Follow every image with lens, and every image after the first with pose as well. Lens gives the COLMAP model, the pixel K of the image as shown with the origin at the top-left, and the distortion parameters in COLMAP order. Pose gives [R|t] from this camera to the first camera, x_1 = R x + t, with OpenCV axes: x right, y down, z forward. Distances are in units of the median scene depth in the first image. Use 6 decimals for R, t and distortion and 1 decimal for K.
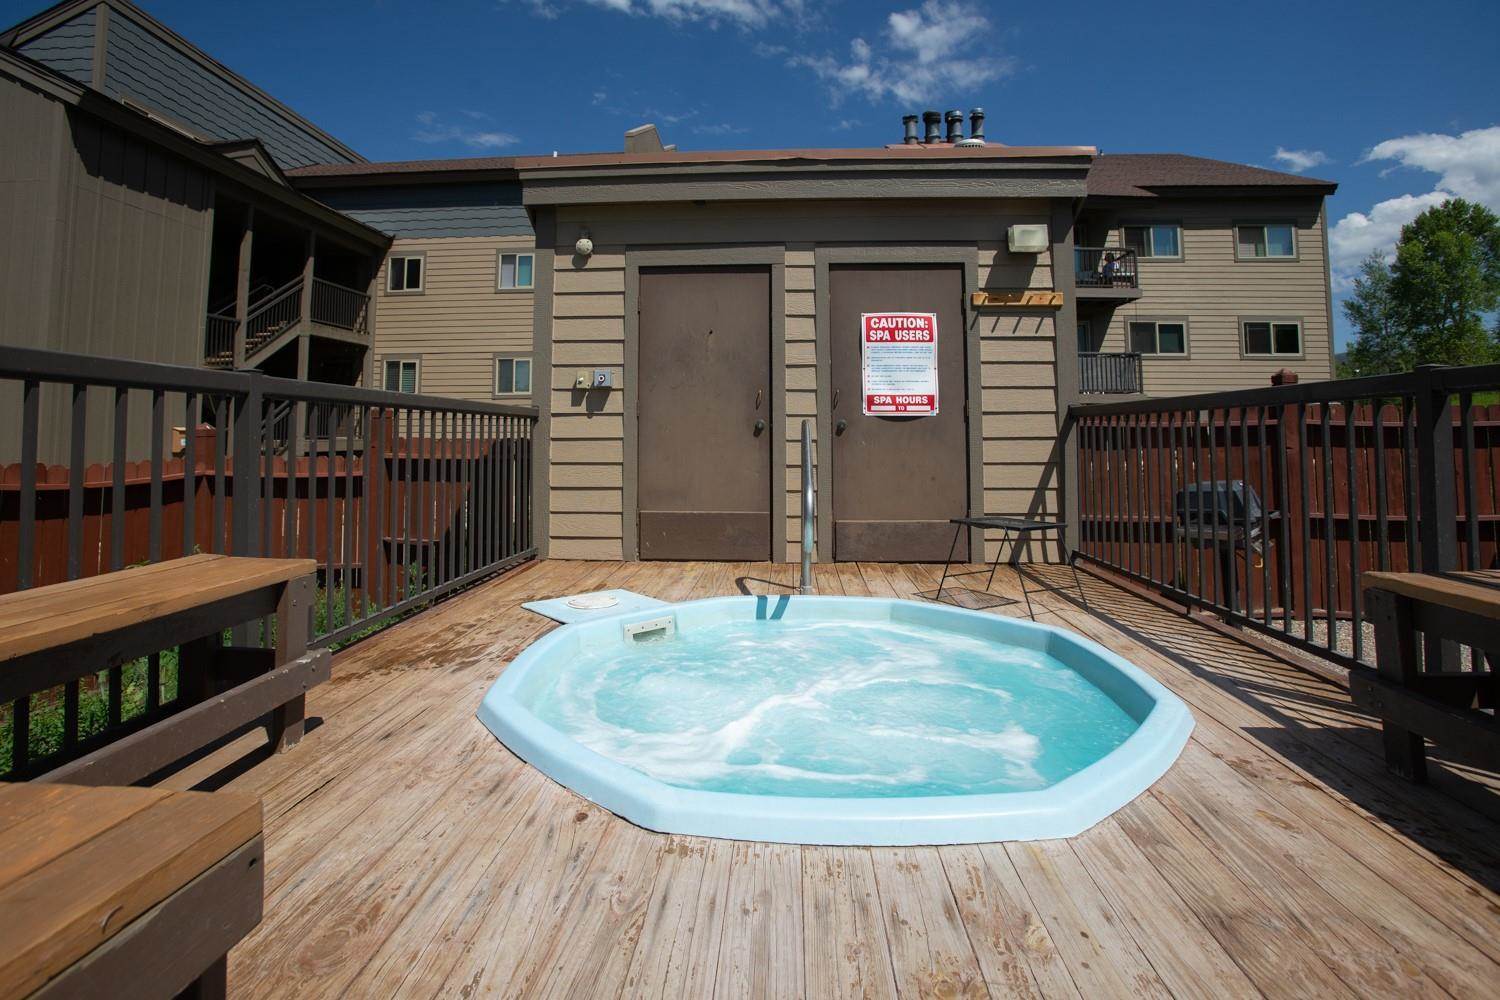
lens RADIAL K [[683.6, 0, 742.6], [0, 683.6, 404.2], [0, 0, 1]] dist [-0.018014, -0.000075]
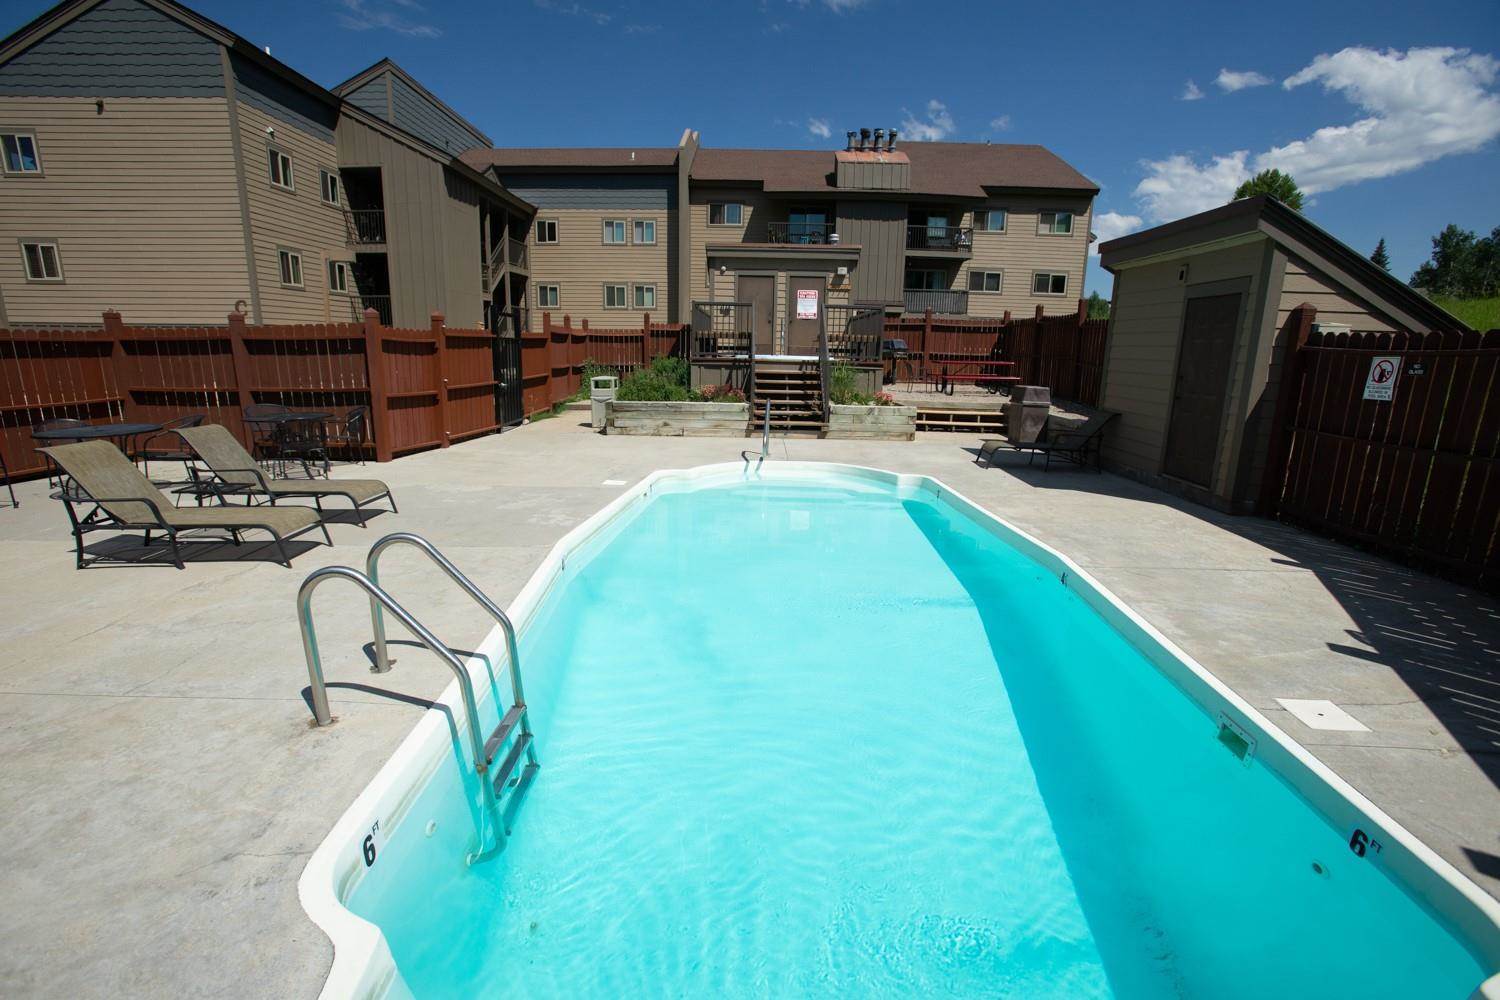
lens RADIAL K [[683.6, 0, 742.2], [0, 683.6, 508.7], [0, 0, 1]] dist [-0.018014, -0.000075]
pose [[0.998963, 0.008407, 0.044757, -0.088463], [-0.020140, 0.963034, 0.268626, 0.007034], [-0.040844, -0.269249, 0.962204, -0.892190]]
